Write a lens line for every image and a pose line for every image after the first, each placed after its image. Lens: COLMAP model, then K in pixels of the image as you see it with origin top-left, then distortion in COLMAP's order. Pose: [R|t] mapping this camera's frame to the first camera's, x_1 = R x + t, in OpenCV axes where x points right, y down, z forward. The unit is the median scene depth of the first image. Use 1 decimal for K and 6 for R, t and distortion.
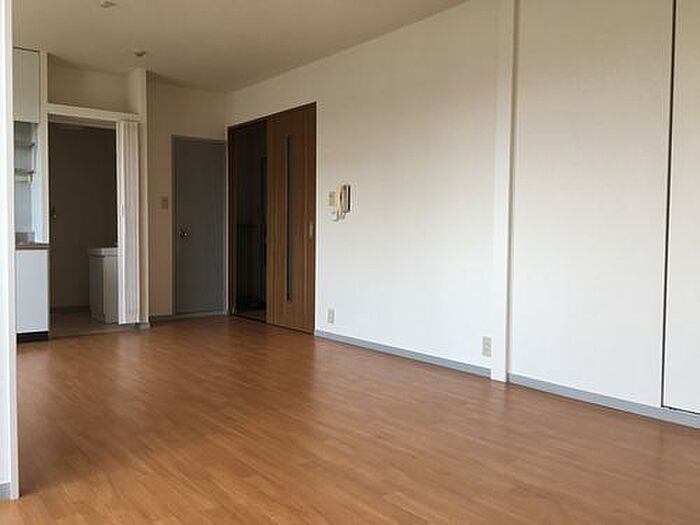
lens RADIAL K [[596.5, 0, 350.0], [0, 596.5, 262.5], [0, 0, 1]] dist [0.043649, -0.012644]
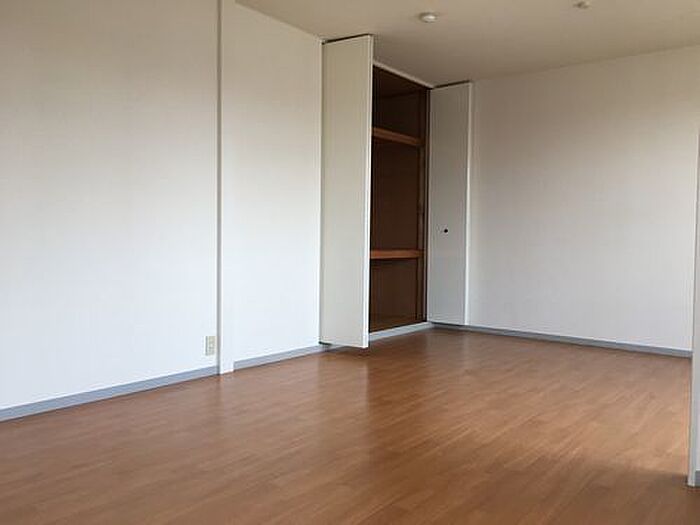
lens RADIAL K [[596.5, 0, 350.0], [0, 596.5, 262.5], [0, 0, 1]] dist [0.043649, -0.012644]
pose [[-0.239526, -0.051053, 0.969547, -1.072848], [0.027371, 0.997865, 0.059306, -0.068137], [-0.970504, 0.040742, -0.237617, 1.368770]]
